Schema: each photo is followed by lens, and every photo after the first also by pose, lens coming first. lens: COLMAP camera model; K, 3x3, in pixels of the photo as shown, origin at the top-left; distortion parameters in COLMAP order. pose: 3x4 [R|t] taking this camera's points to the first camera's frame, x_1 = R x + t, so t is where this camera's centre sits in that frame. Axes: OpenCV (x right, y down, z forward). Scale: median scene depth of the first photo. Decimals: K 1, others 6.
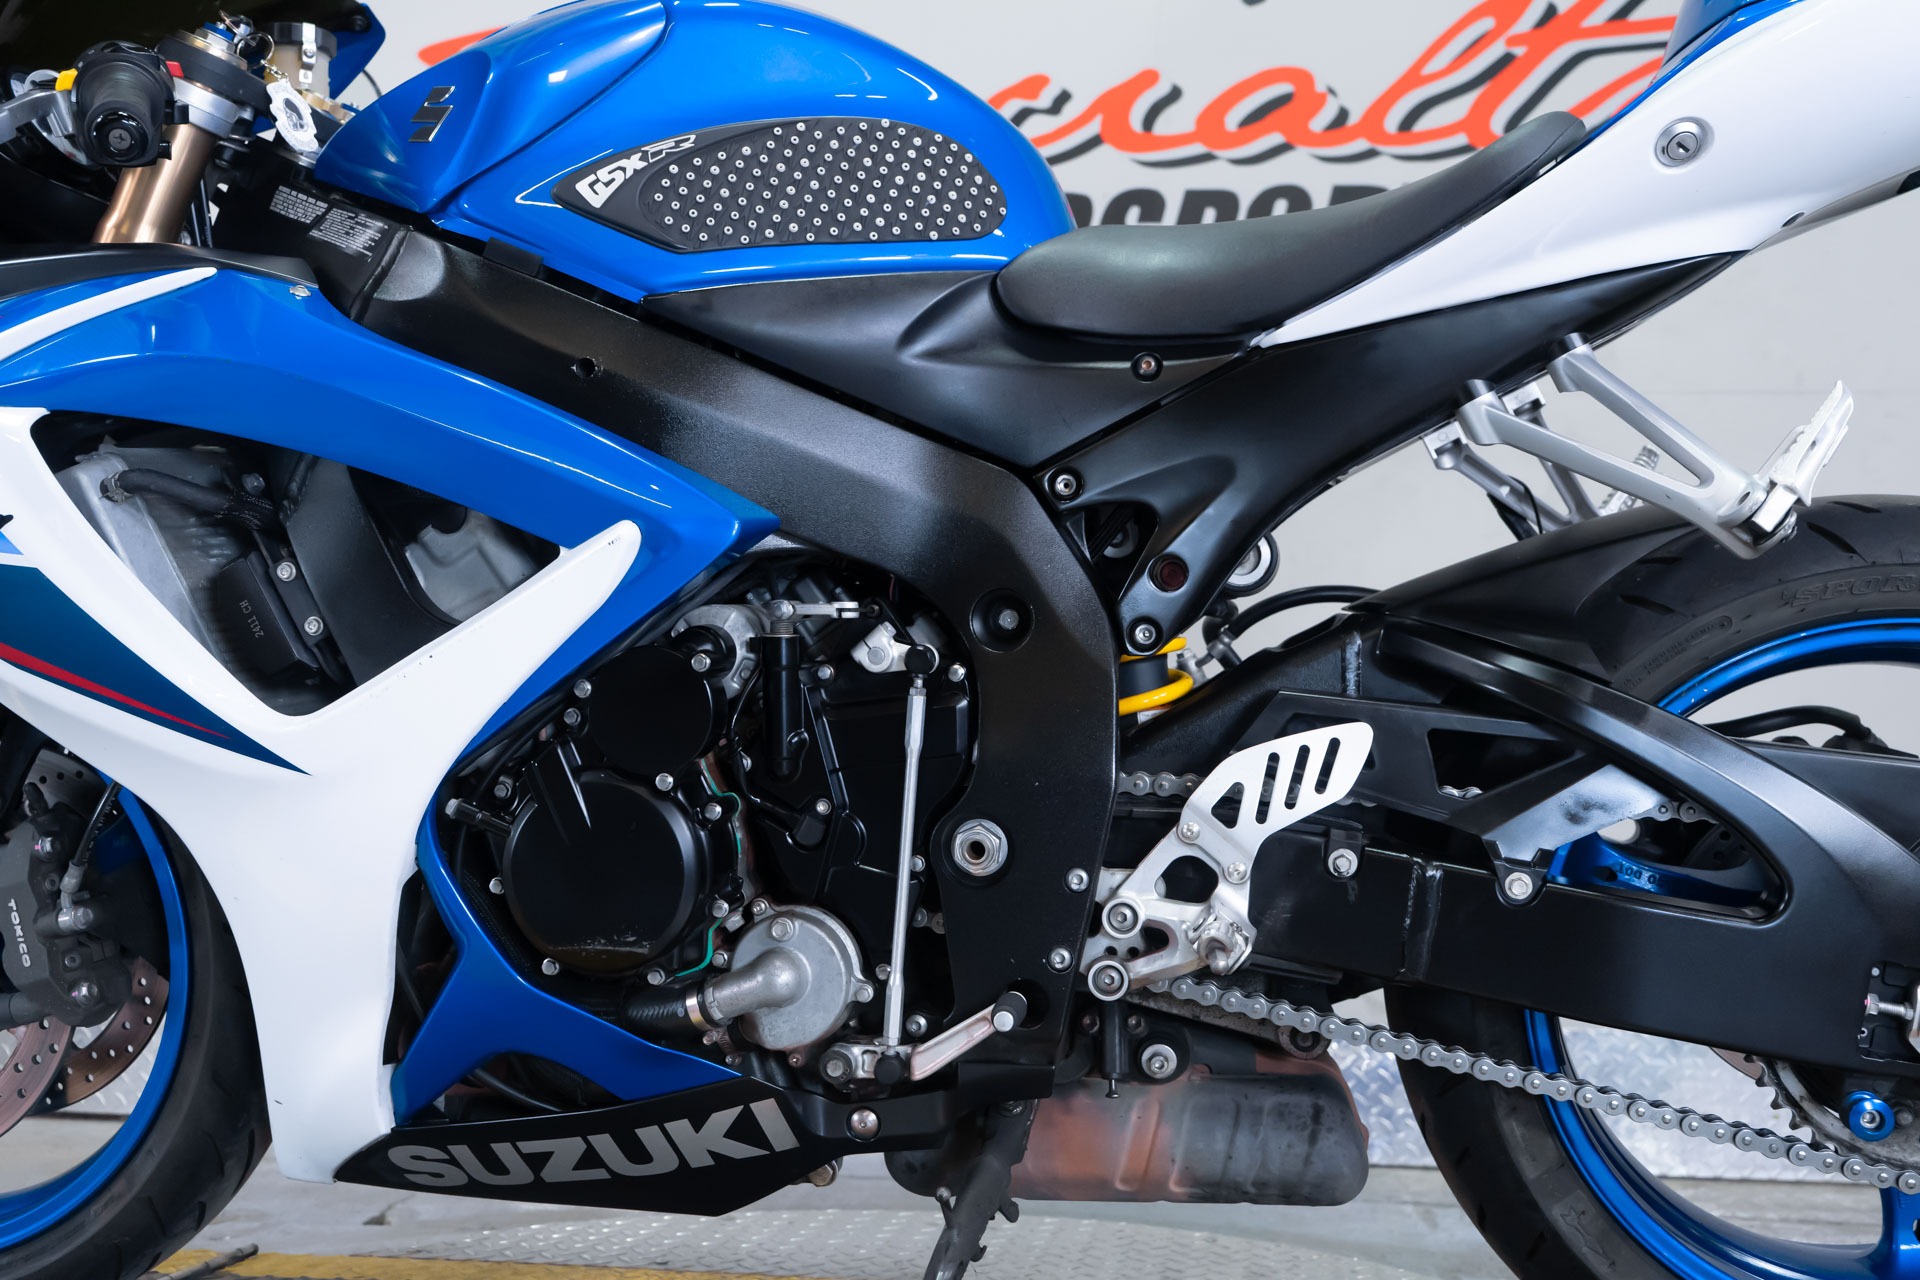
lens RADIAL K [[1801.4, 0, 960.0], [0, 1801.4, 640.0], [0, 0, 1]] dist [-0.009558, 0.025068]
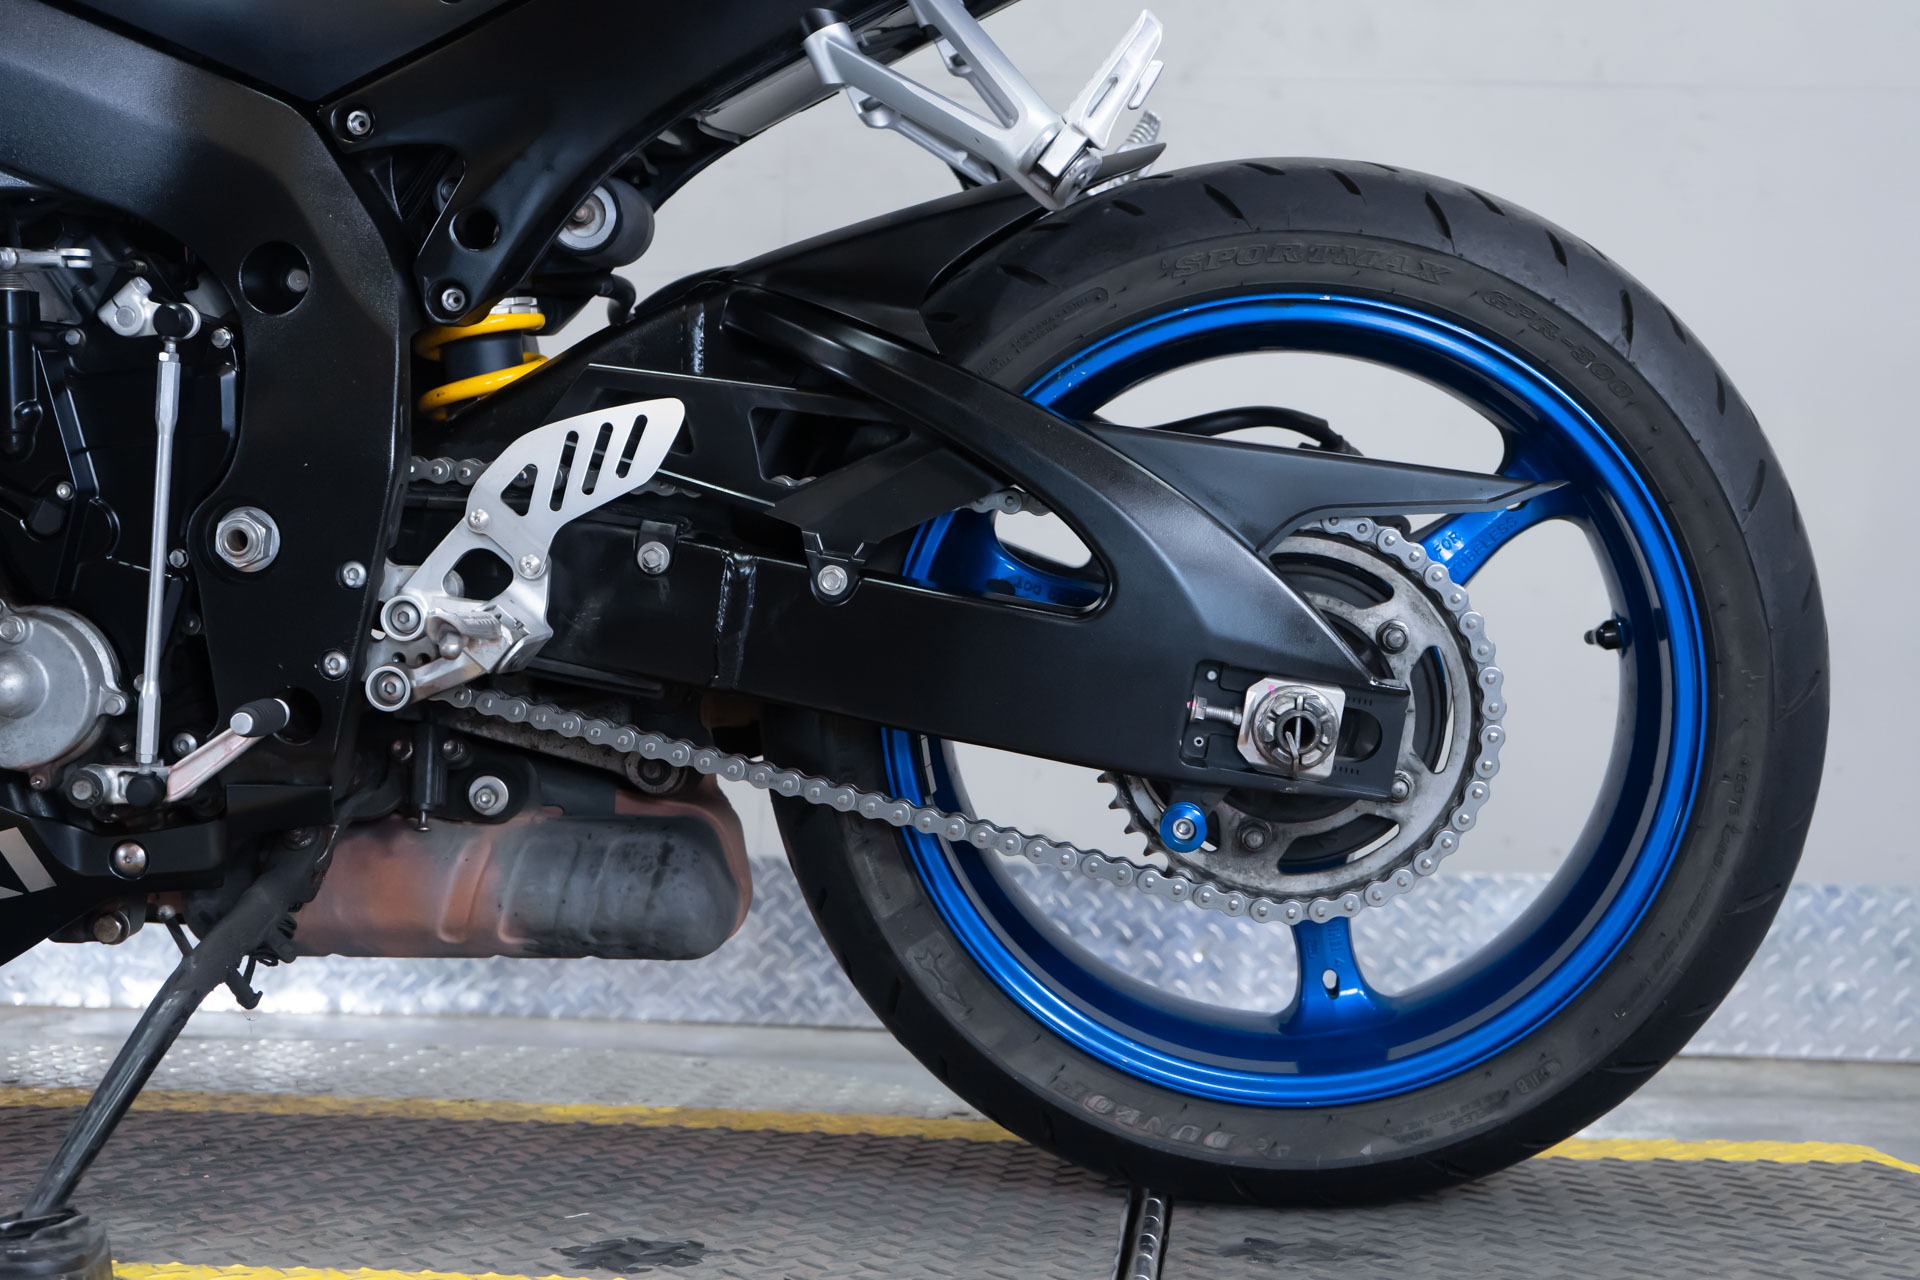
lens RADIAL K [[2454.8, 0, 960.0], [0, 2454.8, 640.0], [0, 0, 1]] dist [0.019792, 0.005704]
pose [[0.997708, 0.009450, 0.067001, 0.274988], [-0.014702, 0.996818, 0.078340, 0.065310], [-0.066048, -0.079146, 0.994673, -0.210970]]
